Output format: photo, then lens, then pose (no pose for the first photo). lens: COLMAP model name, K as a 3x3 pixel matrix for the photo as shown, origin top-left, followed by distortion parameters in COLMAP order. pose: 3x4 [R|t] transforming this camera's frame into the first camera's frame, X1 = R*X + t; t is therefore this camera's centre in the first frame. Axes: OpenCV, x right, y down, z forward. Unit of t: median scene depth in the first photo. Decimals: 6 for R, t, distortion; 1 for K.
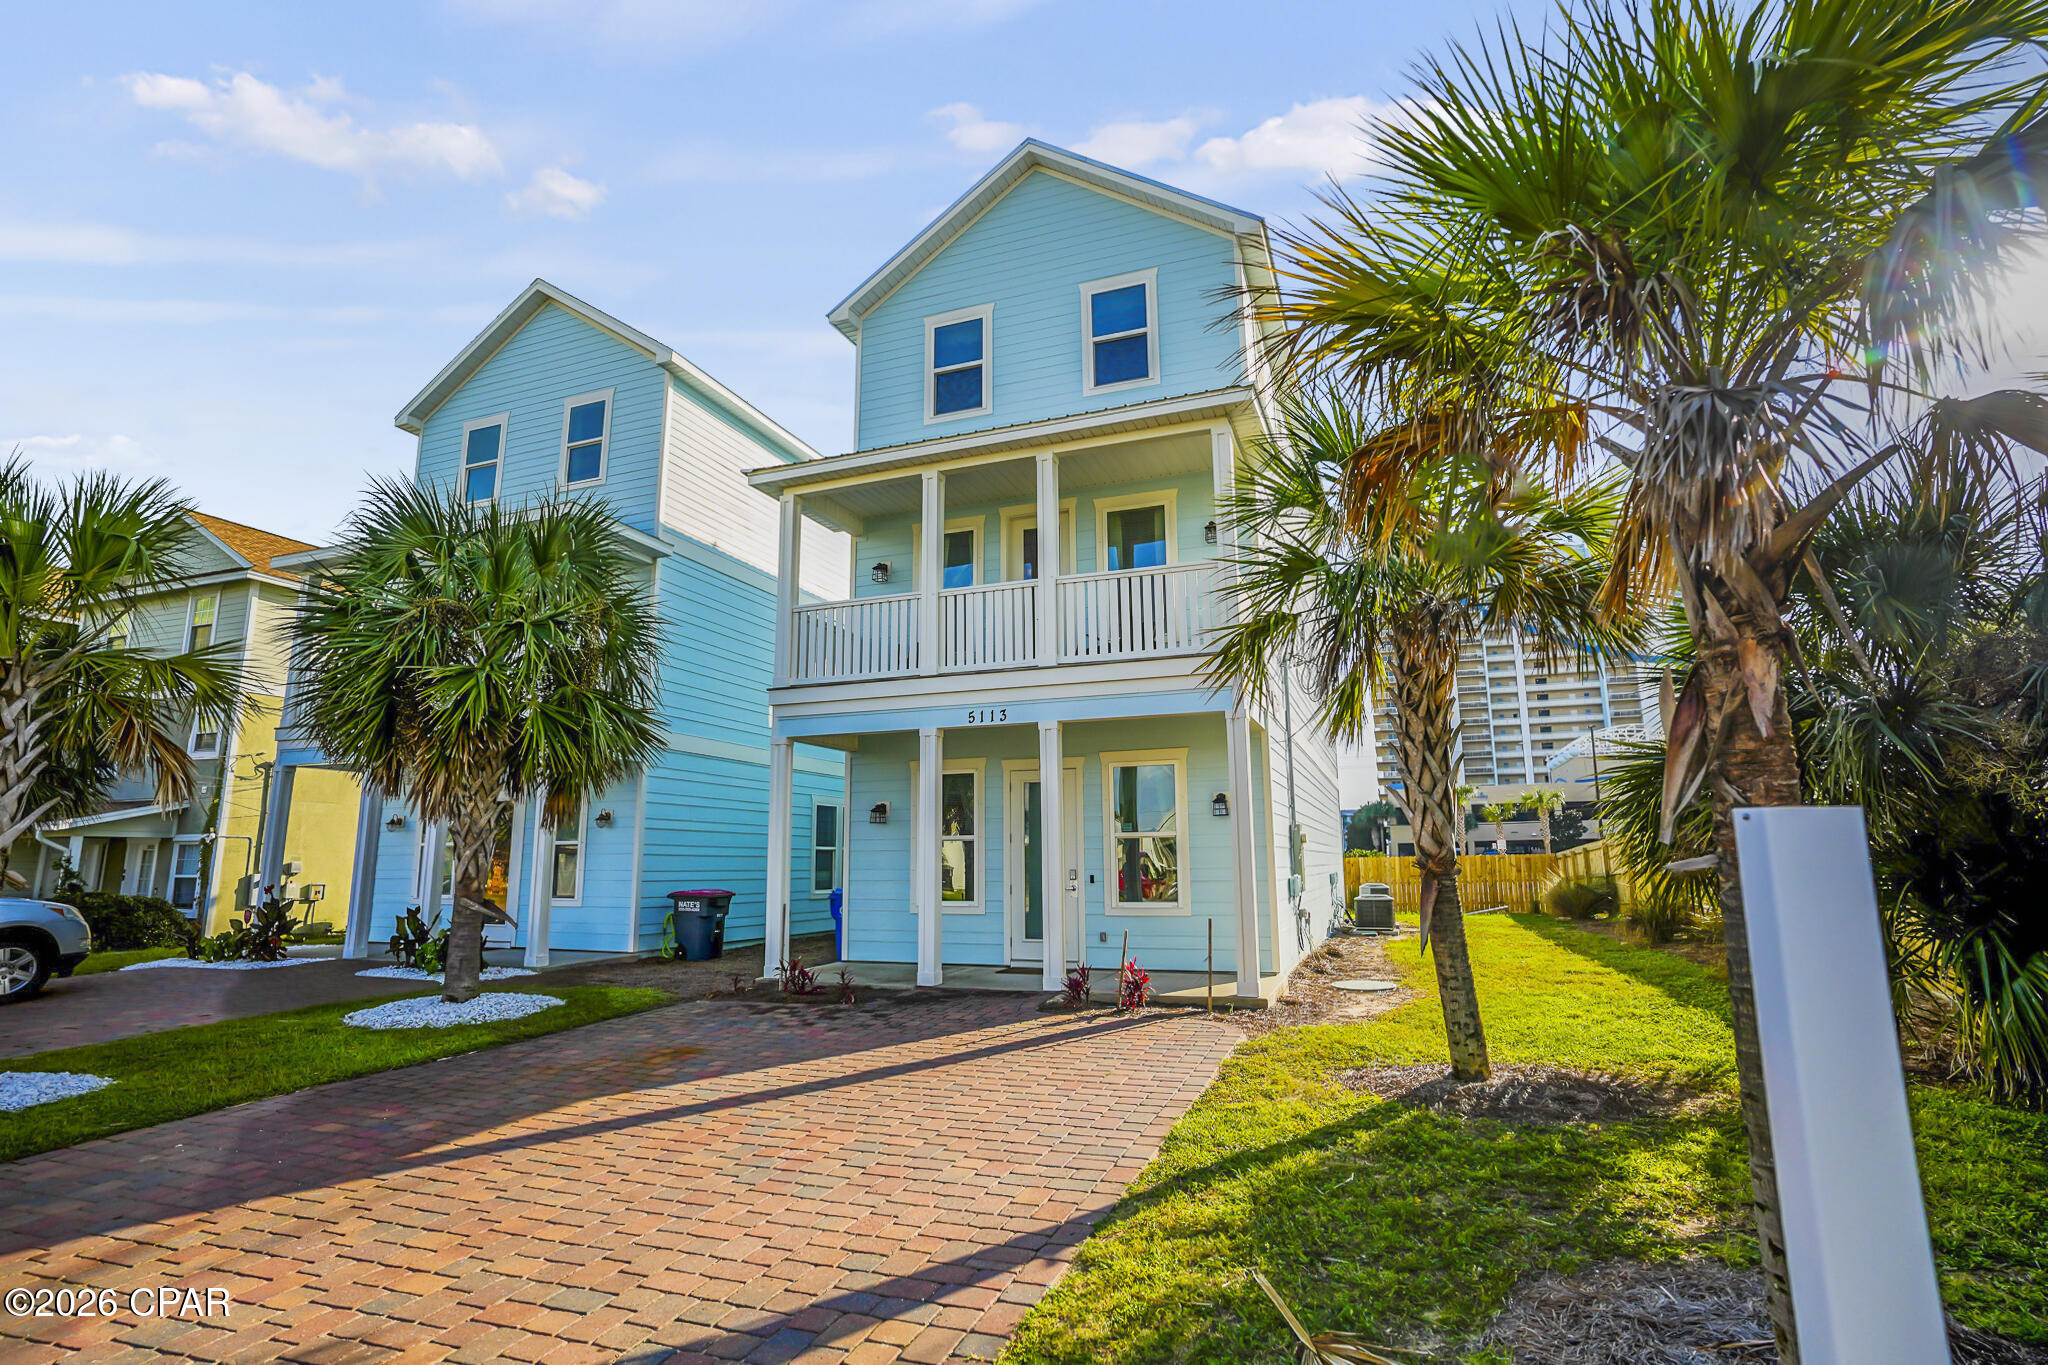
lens RADIAL K [[994.8, 0, 1024.0], [0, 994.8, 682.5], [0, 0, 1]] dist [-0.001217, -0.000198]
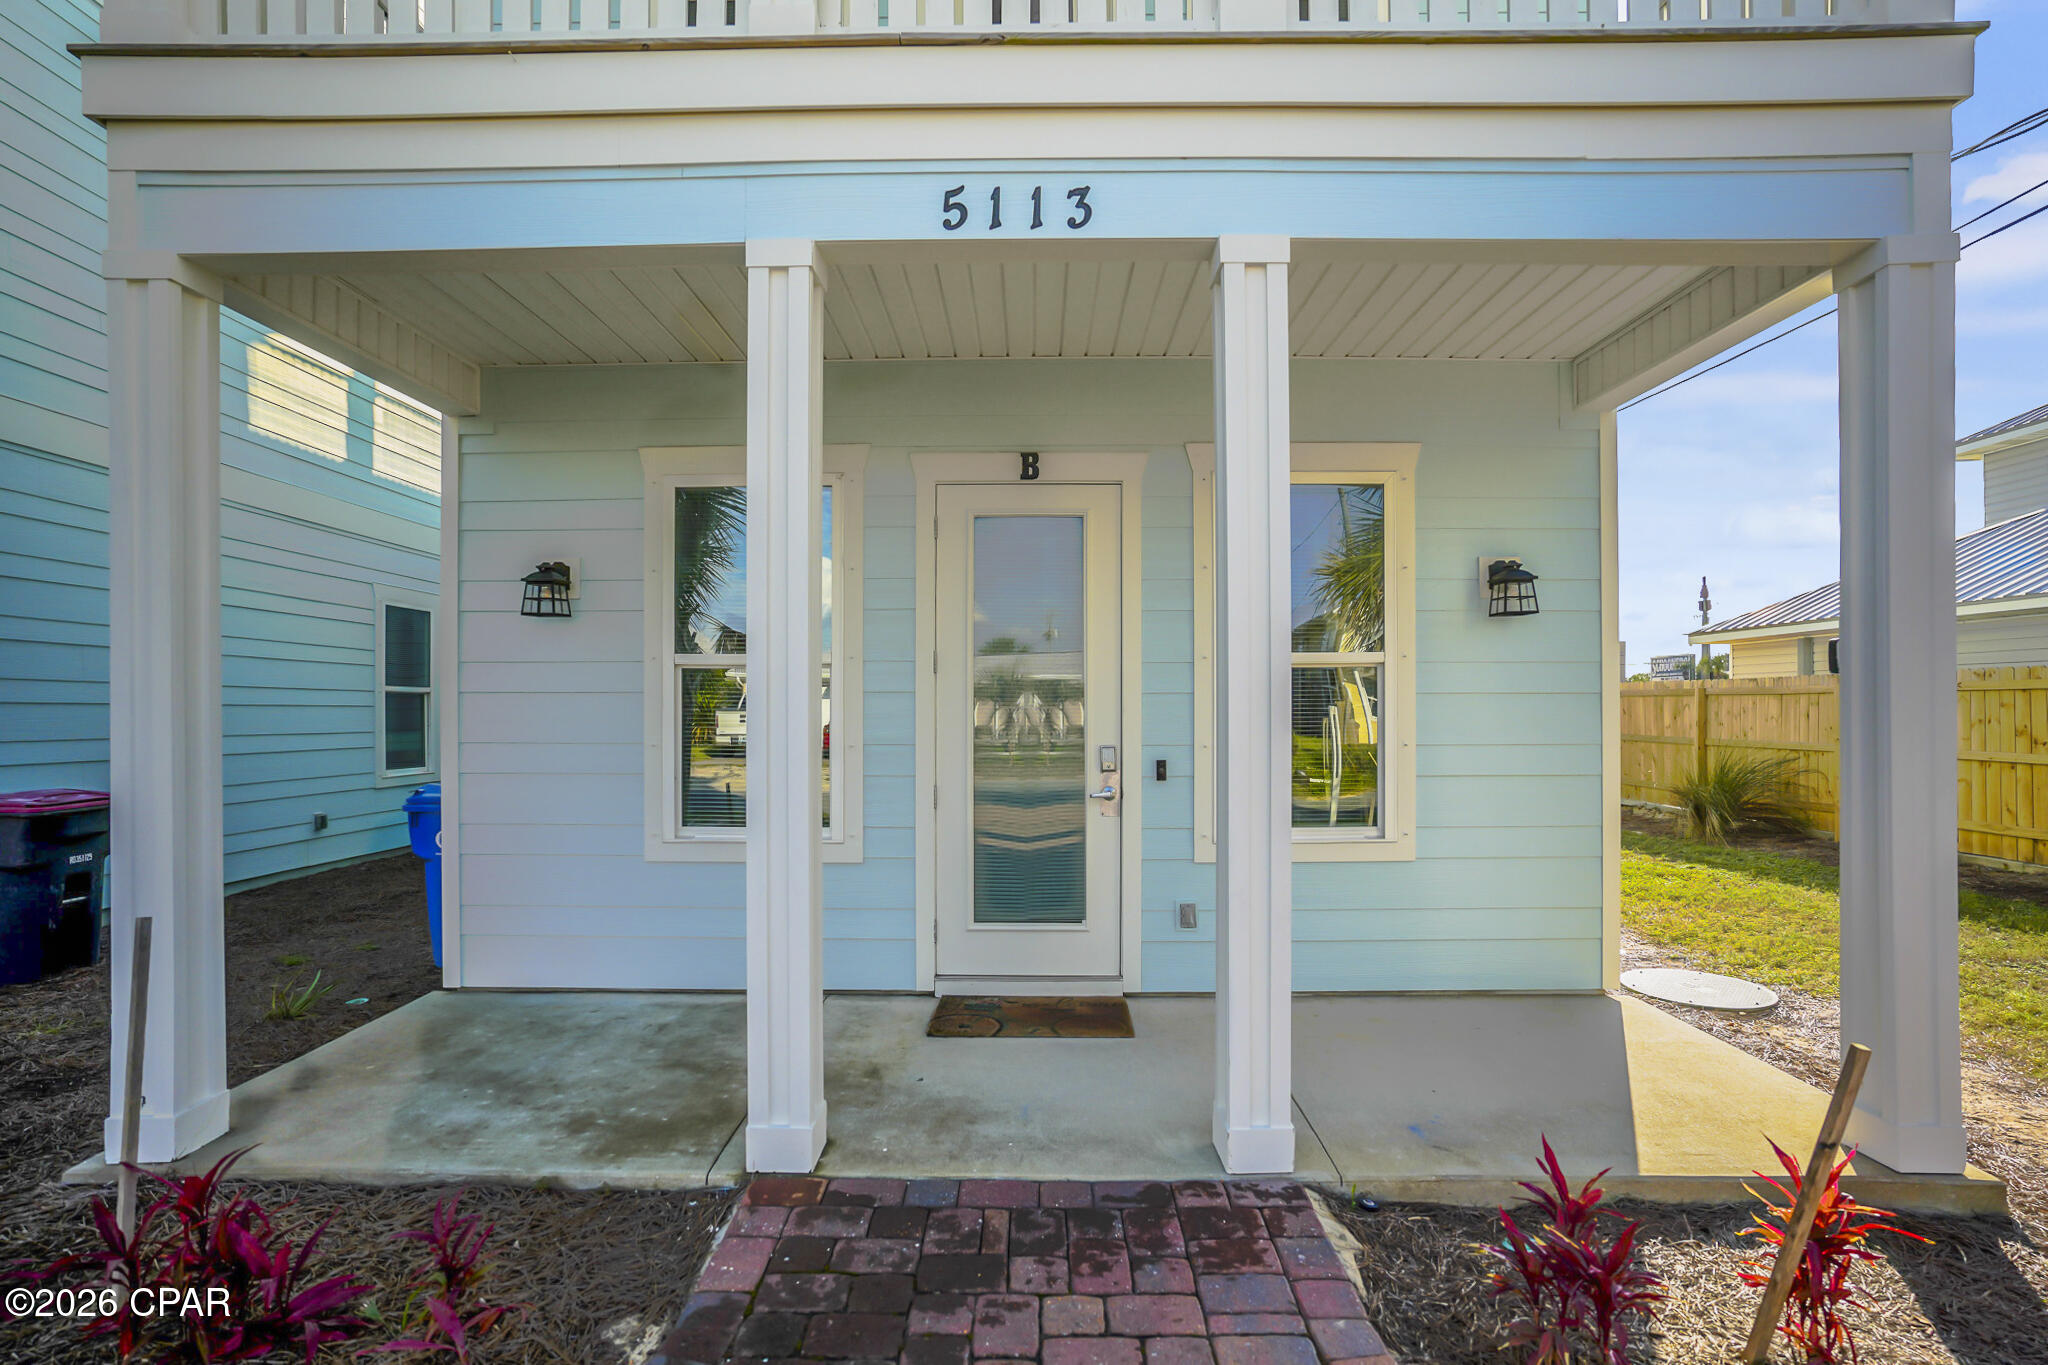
lens RADIAL K [[1031.1, 0, 1024.4], [0, 1031.1, 699.1], [0, 0, 1]] dist [-0.018184, 0.000193]
pose [[0.945060, 0.008707, 0.326782, -0.103598], [-0.063185, 0.985659, 0.156471, 0.100901], [-0.320734, -0.168522, 0.932057, 0.590908]]
